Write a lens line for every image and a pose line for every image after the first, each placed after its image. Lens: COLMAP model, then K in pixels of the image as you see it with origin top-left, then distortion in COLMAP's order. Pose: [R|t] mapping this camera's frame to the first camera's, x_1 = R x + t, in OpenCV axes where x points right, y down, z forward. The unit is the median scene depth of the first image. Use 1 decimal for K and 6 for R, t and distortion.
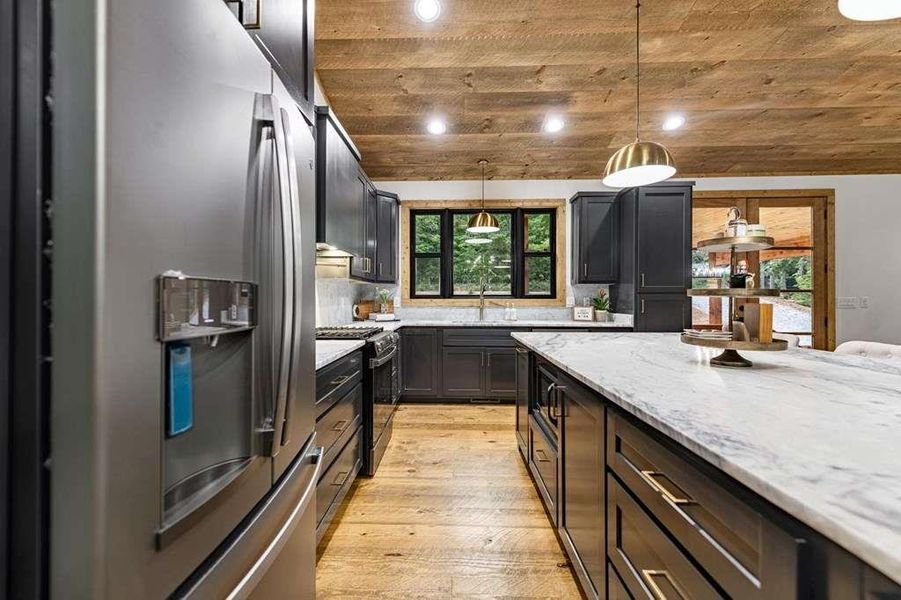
lens RADIAL K [[364.9, 0, 444.0], [0, 364.9, 298.2], [0, 0, 1]] dist [0.002321, 0.000076]
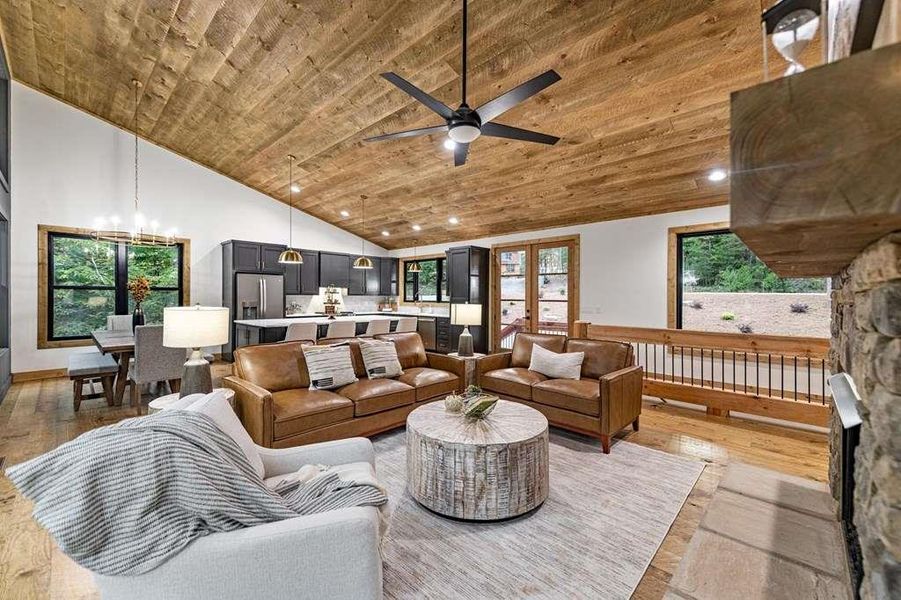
lens RADIAL K [[371.0, 0, 460.5], [0, 371.0, 298.8], [0, 0, 1]] dist [-0.000904, -0.000407]
pose [[0.757251, 0.009805, -0.653050, 1.750984], [-0.005163, 0.999946, 0.009027, -0.042637], [0.653104, -0.003464, 0.757261, -0.502330]]
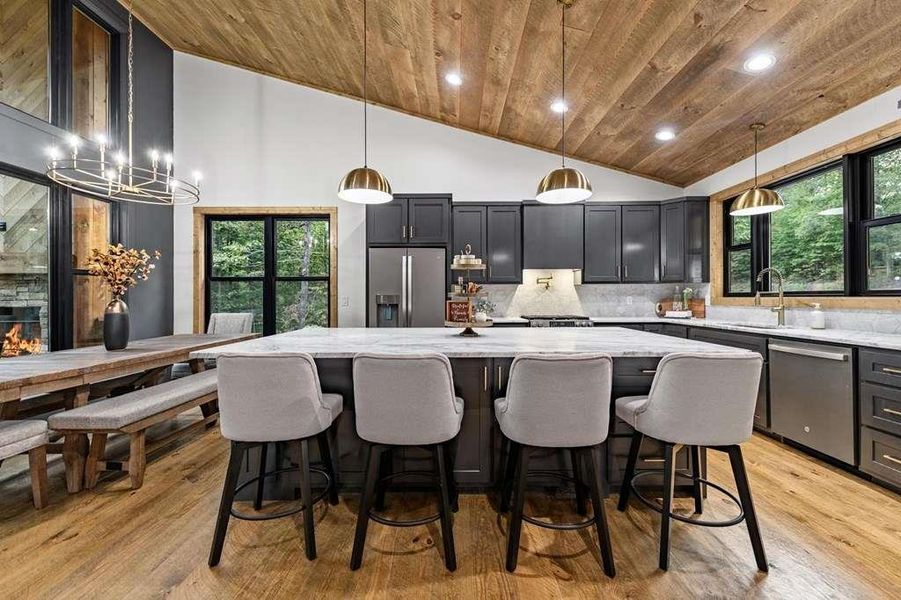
lens RADIAL K [[358.7, 0, 450.5], [0, 358.7, 300.0], [0, 0, 1]] dist [0.004356, -0.000214]
pose [[0.020830, 0.006497, -0.999762, 0.876857], [0.004748, 0.999967, 0.006598, -0.000570], [0.999772, -0.004884, 0.020798, 0.307727]]
